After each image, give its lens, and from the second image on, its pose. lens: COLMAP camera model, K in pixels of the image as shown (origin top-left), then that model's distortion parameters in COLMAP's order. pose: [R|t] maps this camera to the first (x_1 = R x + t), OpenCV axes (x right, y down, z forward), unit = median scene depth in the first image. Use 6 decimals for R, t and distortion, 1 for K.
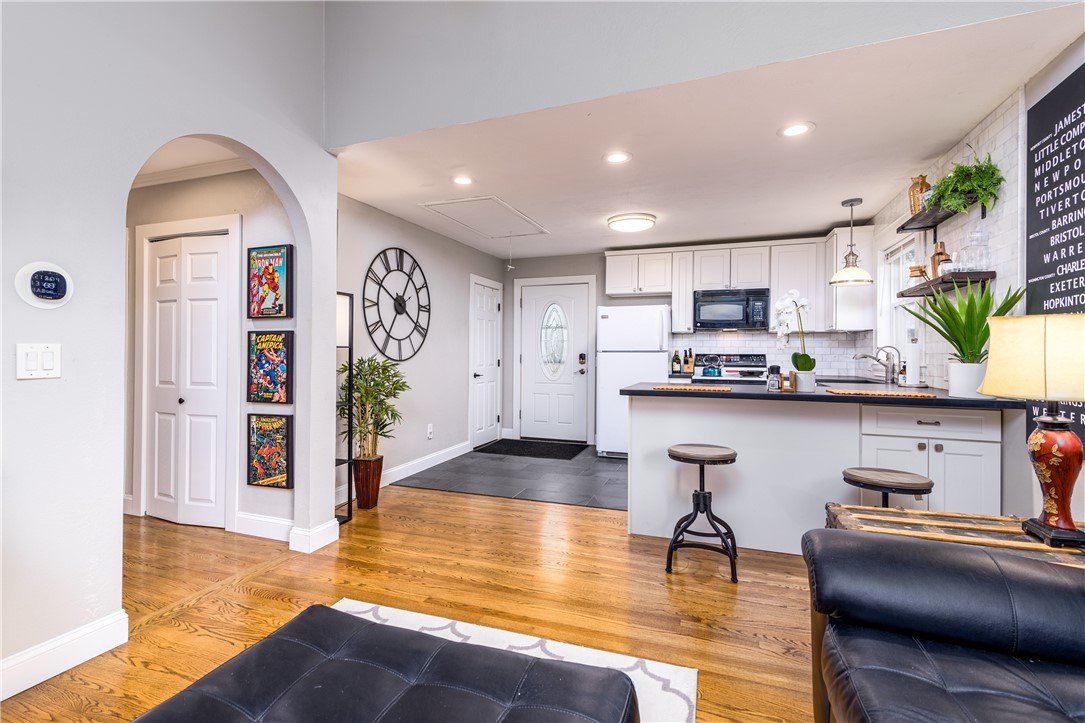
lens RADIAL K [[489.9, 0, 544.0], [0, 489.9, 355.7], [0, 0, 1]] dist [0.018592, -0.000781]
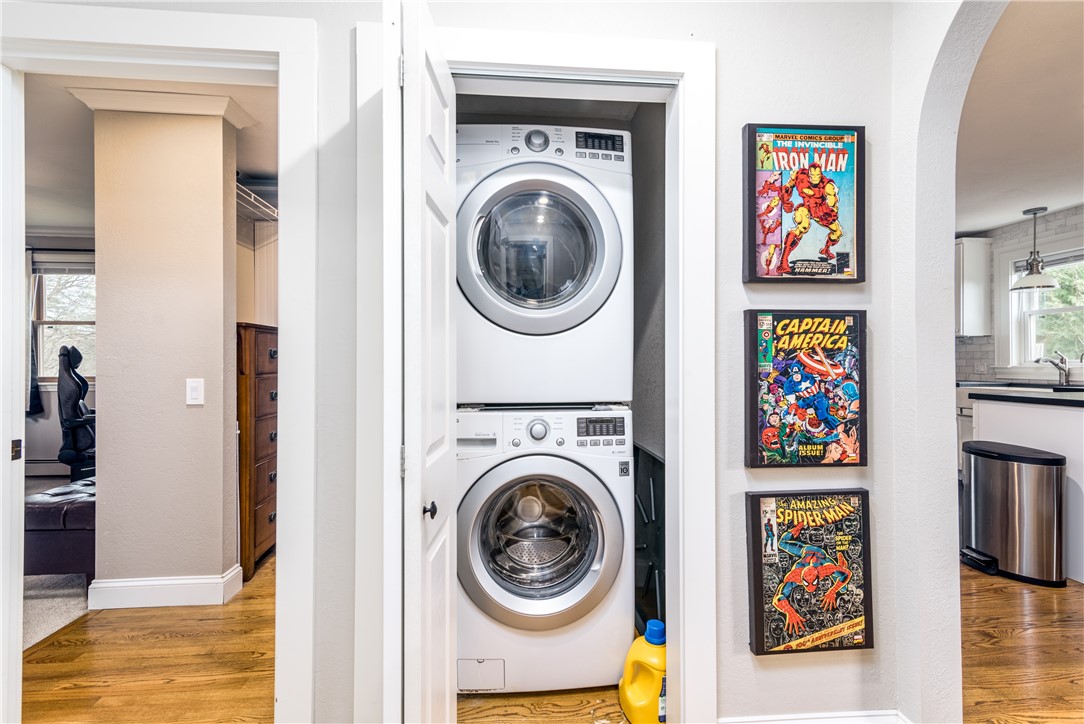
lens RADIAL K [[489.4, 0, 540.5], [0, 489.4, 359.2], [0, 0, 1]] dist [0.018592, -0.000781]
pose [[0.907505, -0.005670, 0.420004, -0.979941], [0.006360, 0.999980, -0.000242, -0.005933], [-0.419994, 0.002891, 0.907522, 0.689587]]
